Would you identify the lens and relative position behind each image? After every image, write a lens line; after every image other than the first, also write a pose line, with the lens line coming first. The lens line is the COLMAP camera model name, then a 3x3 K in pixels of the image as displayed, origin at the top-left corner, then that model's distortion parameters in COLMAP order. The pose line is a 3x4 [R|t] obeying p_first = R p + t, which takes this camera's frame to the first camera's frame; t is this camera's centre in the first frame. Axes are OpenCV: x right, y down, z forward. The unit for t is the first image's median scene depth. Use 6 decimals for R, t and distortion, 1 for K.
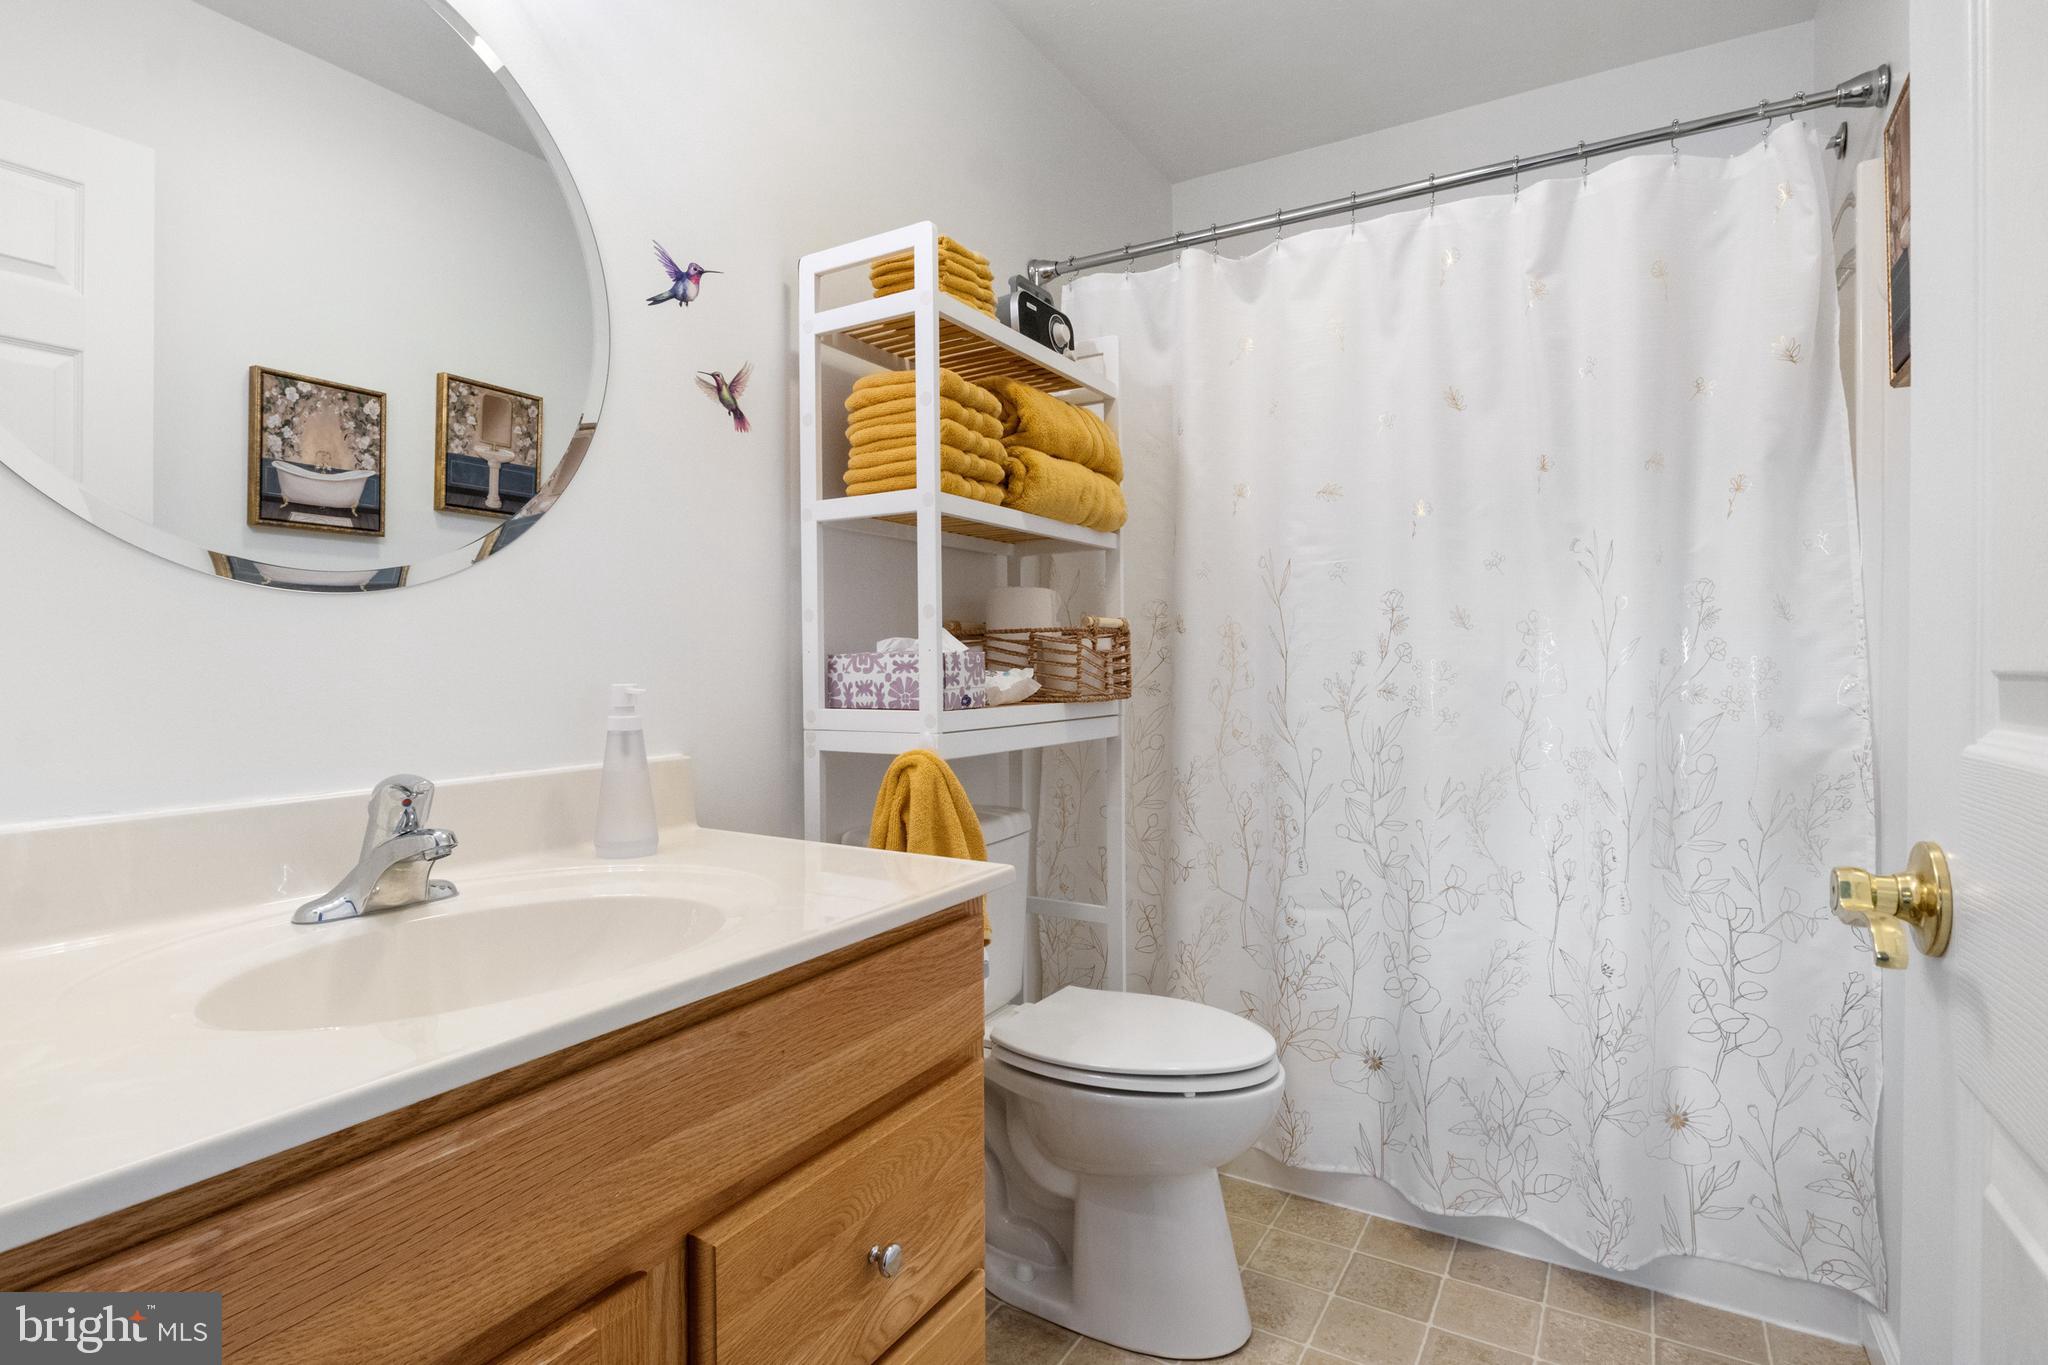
lens RADIAL K [[1030.0, 0, 1013.0], [0, 1030.0, 665.1], [0, 0, 1]] dist [-0.004924, -0.001170]
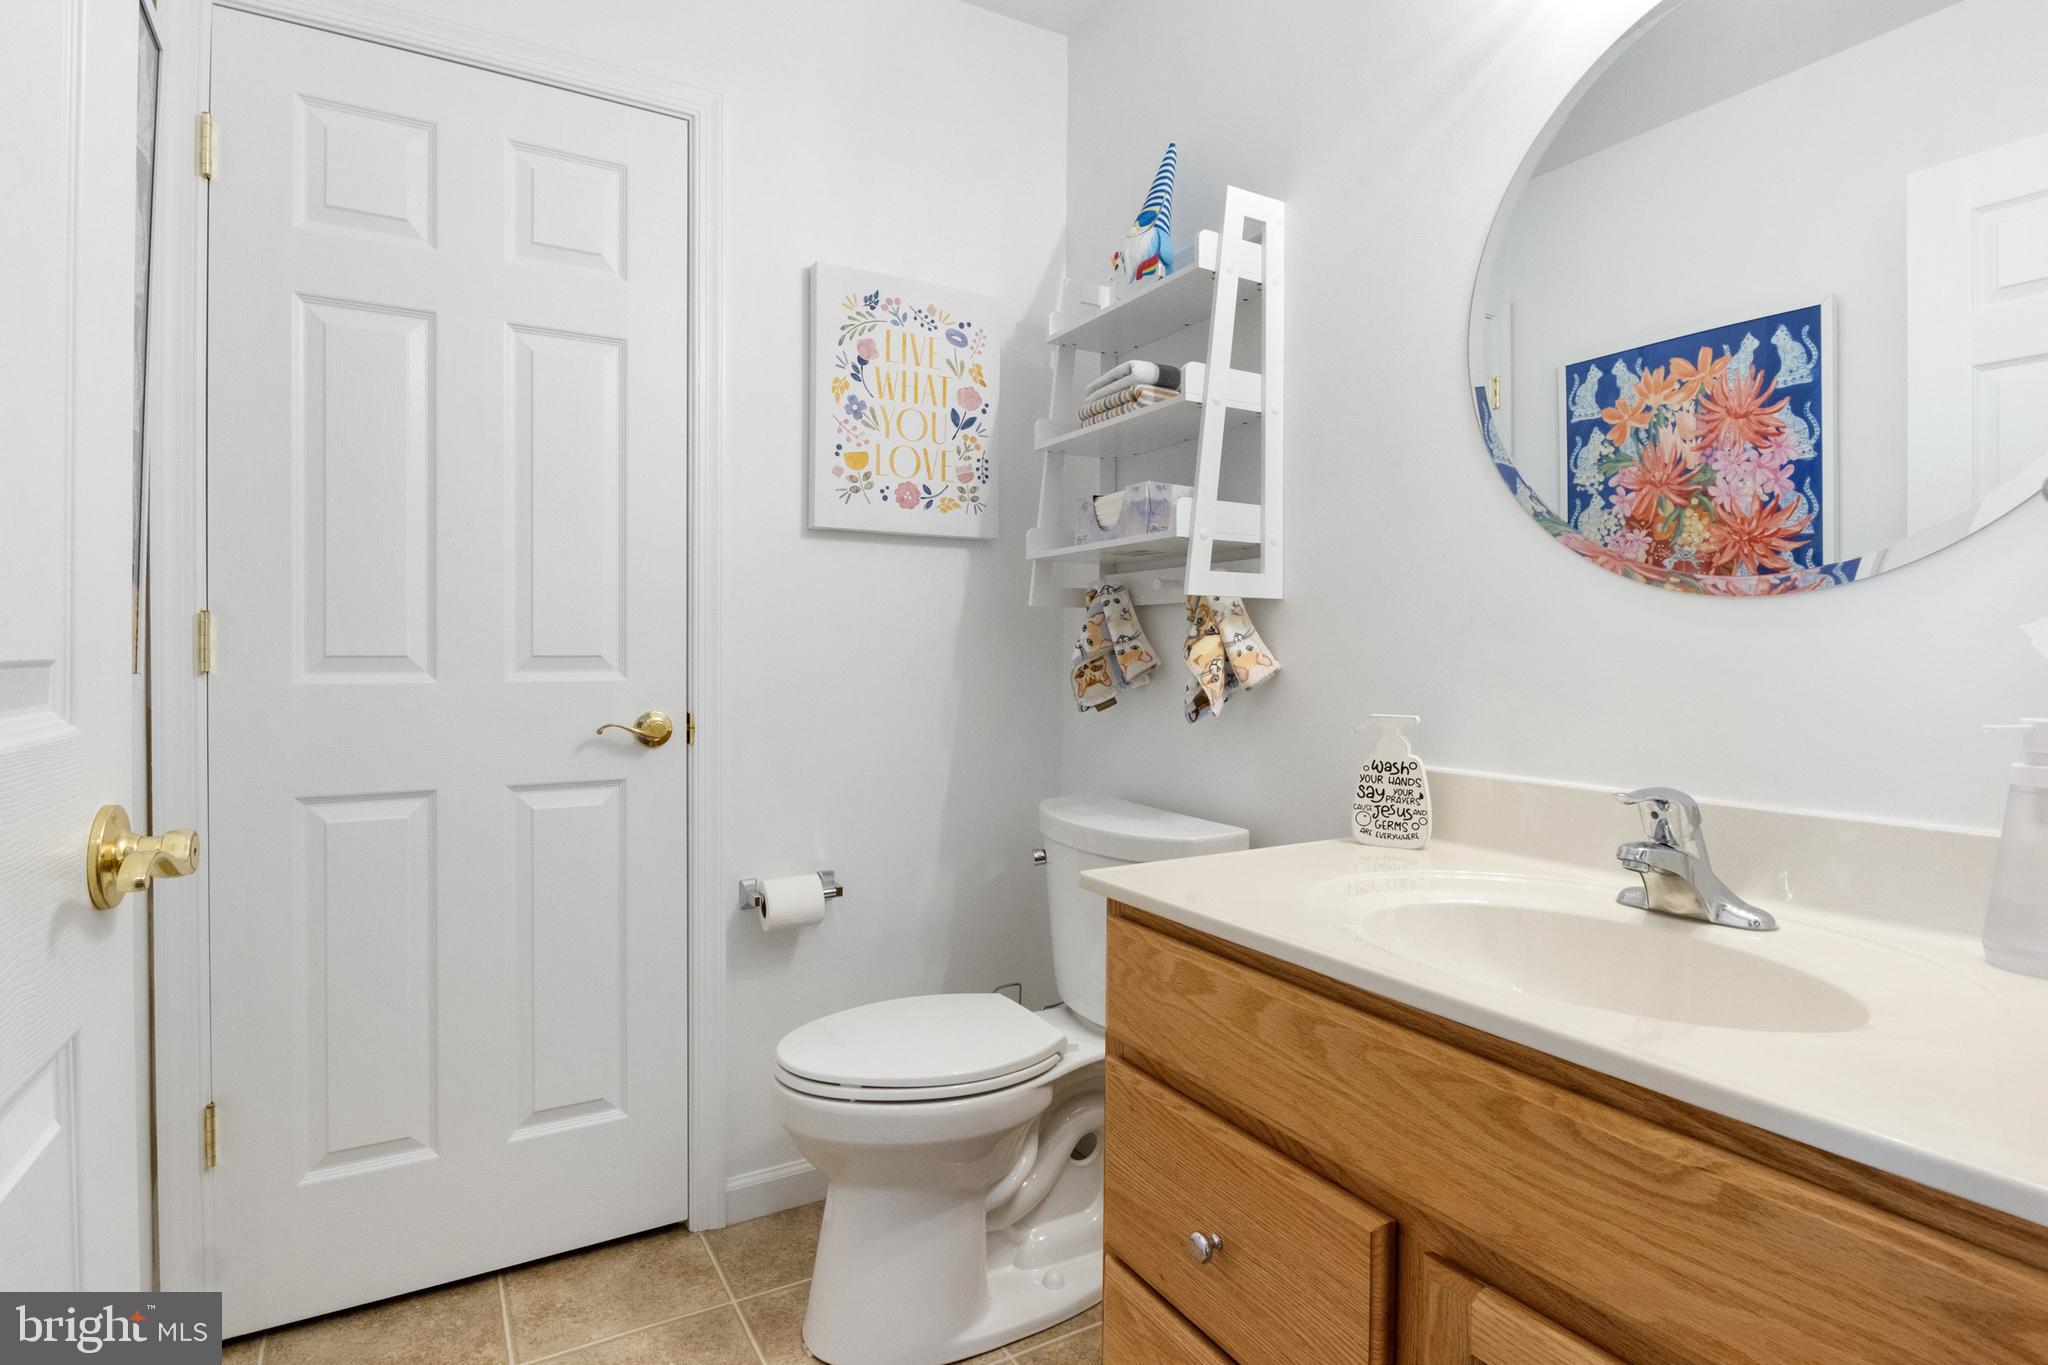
lens RADIAL K [[1030.0, 0, 1013.0], [0, 1030.0, 665.1], [0, 0, 1]] dist [-0.004924, -0.001170]
pose [[-0.484287, 0.007787, -0.874875, 0.621472], [-0.013090, 0.999784, 0.016145, -0.020089], [0.874811, 0.019271, -0.484080, 0.938785]]
